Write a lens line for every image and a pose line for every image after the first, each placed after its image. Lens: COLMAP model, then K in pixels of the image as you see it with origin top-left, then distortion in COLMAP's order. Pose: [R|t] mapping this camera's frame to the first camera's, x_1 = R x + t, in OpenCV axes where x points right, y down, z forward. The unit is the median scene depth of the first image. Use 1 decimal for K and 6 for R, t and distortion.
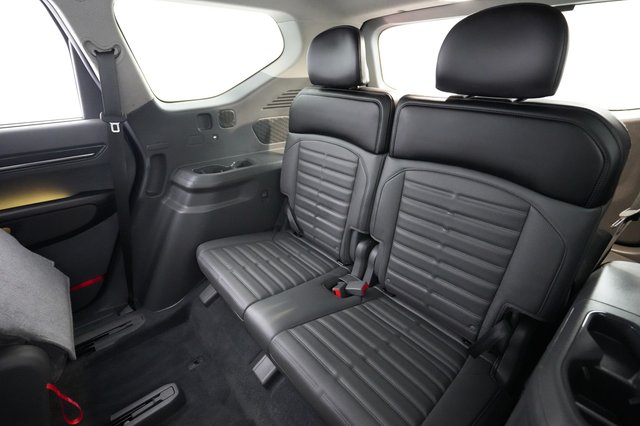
lens RADIAL K [[299.4, 0, 316.3], [0, 299.4, 215.6], [0, 0, 1]] dist [0.017472, -0.000019]
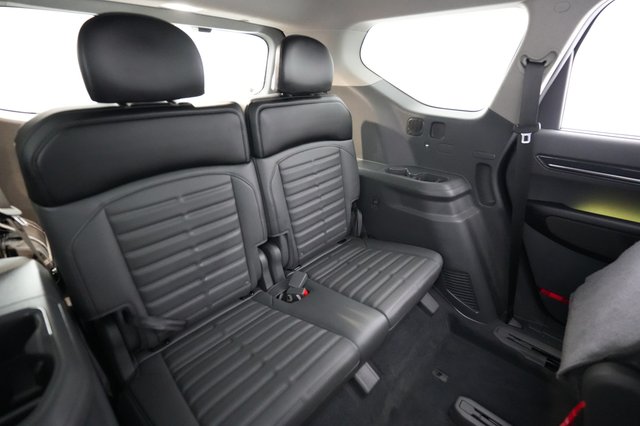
lens RADIAL K [[299.4, 0, 316.3], [0, 299.4, 215.6], [0, 0, 1]] dist [0.017472, -0.000019]
pose [[-0.095555, -0.434375, 0.895649, -0.775880], [0.442282, 0.787547, 0.429133, -0.393319], [-0.891771, 0.437136, 0.116862, 0.773617]]
